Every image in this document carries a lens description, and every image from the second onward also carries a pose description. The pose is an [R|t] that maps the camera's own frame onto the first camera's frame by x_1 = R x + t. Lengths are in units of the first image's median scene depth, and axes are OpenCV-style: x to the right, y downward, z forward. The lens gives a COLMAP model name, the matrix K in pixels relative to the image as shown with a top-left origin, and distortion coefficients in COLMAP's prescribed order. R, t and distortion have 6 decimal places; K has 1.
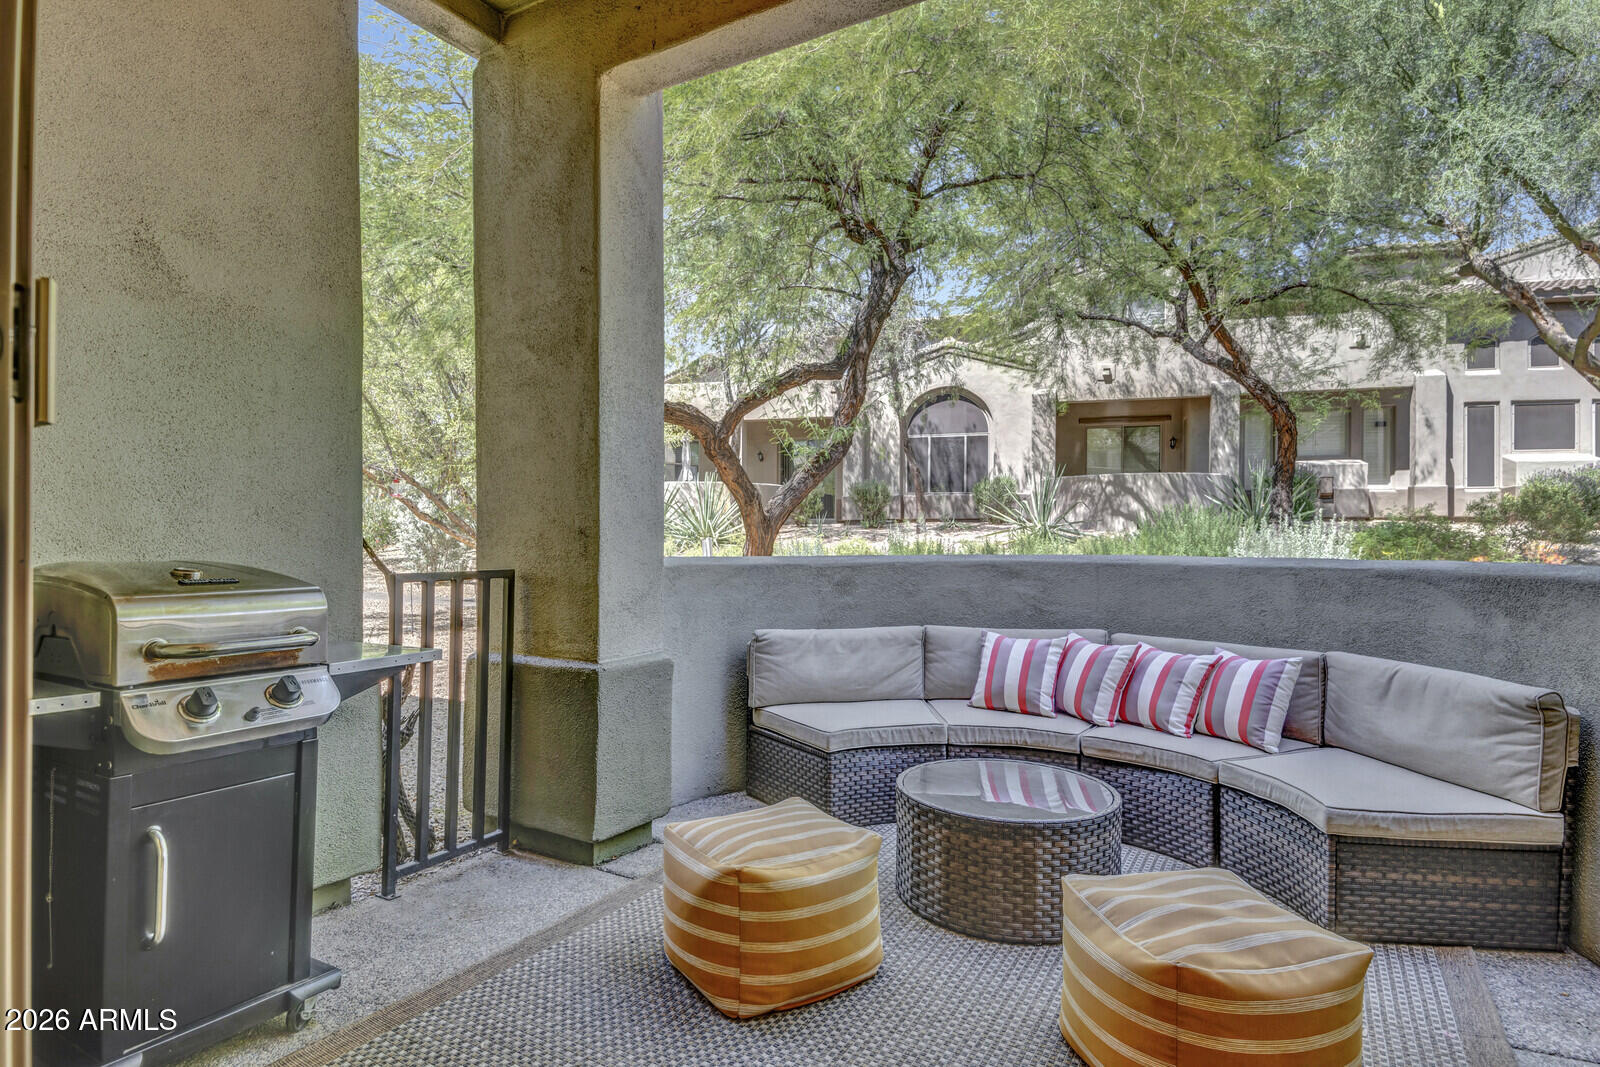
lens RADIAL K [[842.6, 0, 744.2], [0, 842.6, 548.6], [0, 0, 1]] dist [0.000106, -0.028884]
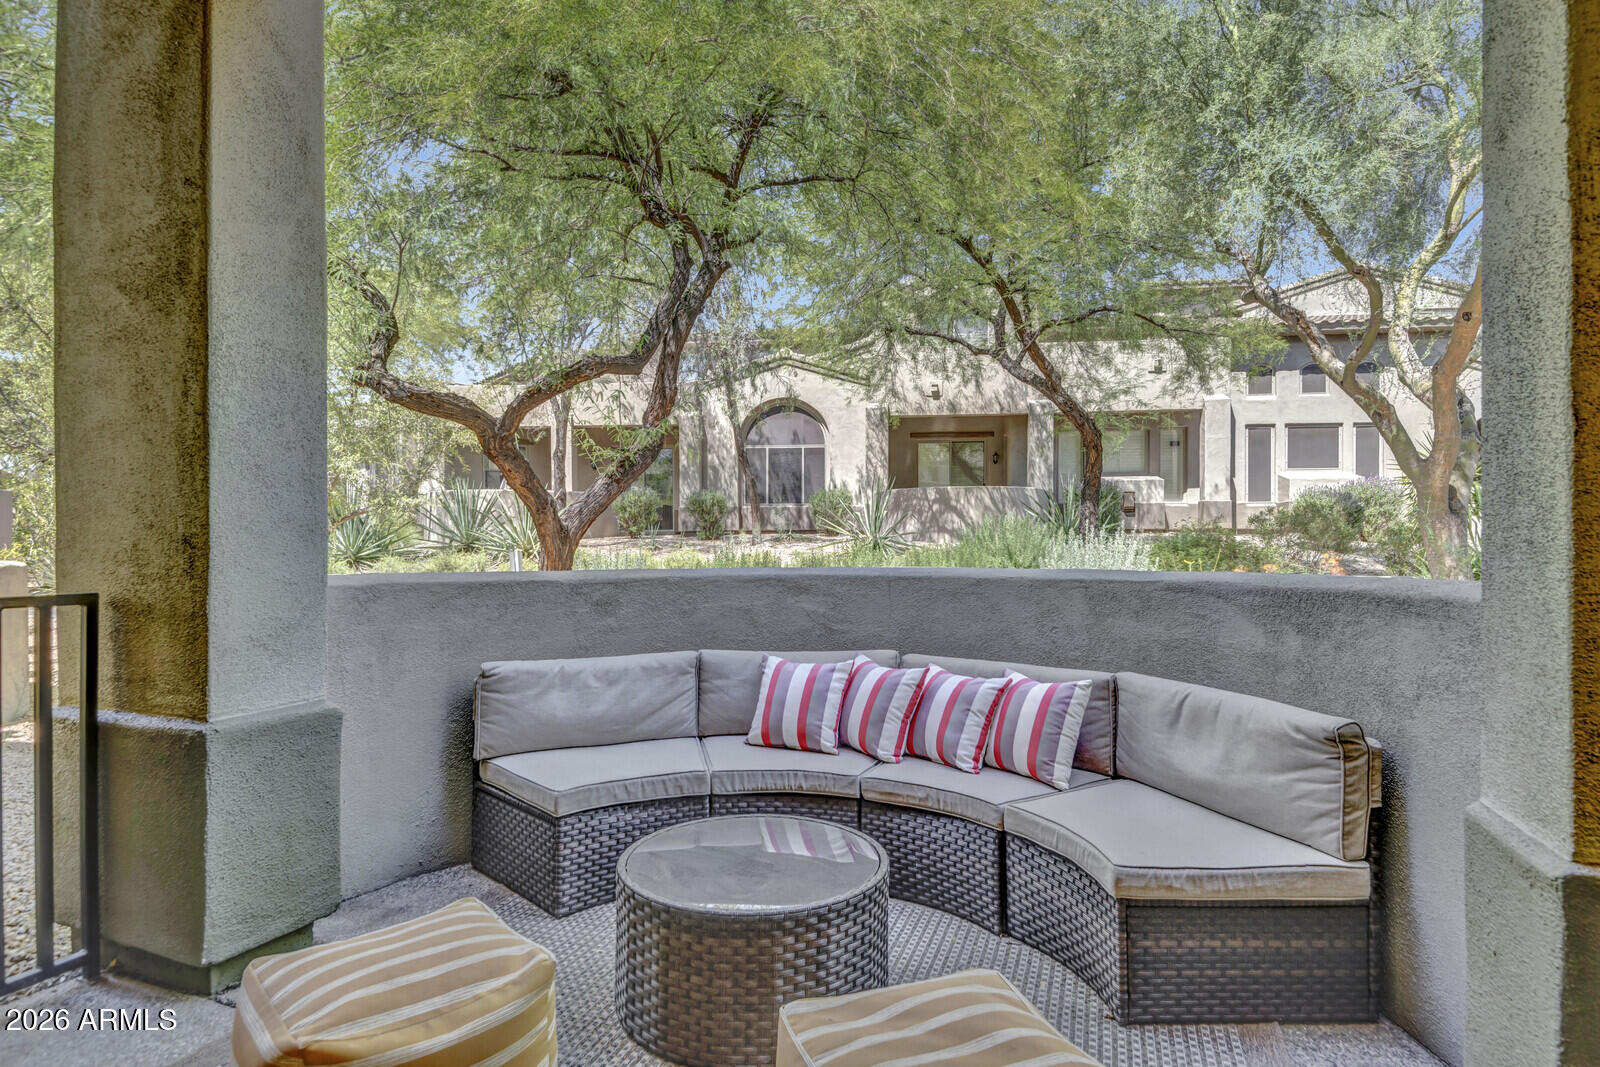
lens RADIAL K [[842.6, 0, 766.4], [0, 842.6, 551.4], [0, 0, 1]] dist [0.000106, -0.028884]
pose [[0.980463, -0.002645, 0.196685, 0.126398], [0.004814, 0.999933, -0.010551, -0.000741], [-0.196644, 0.011292, 0.980410, 0.157462]]
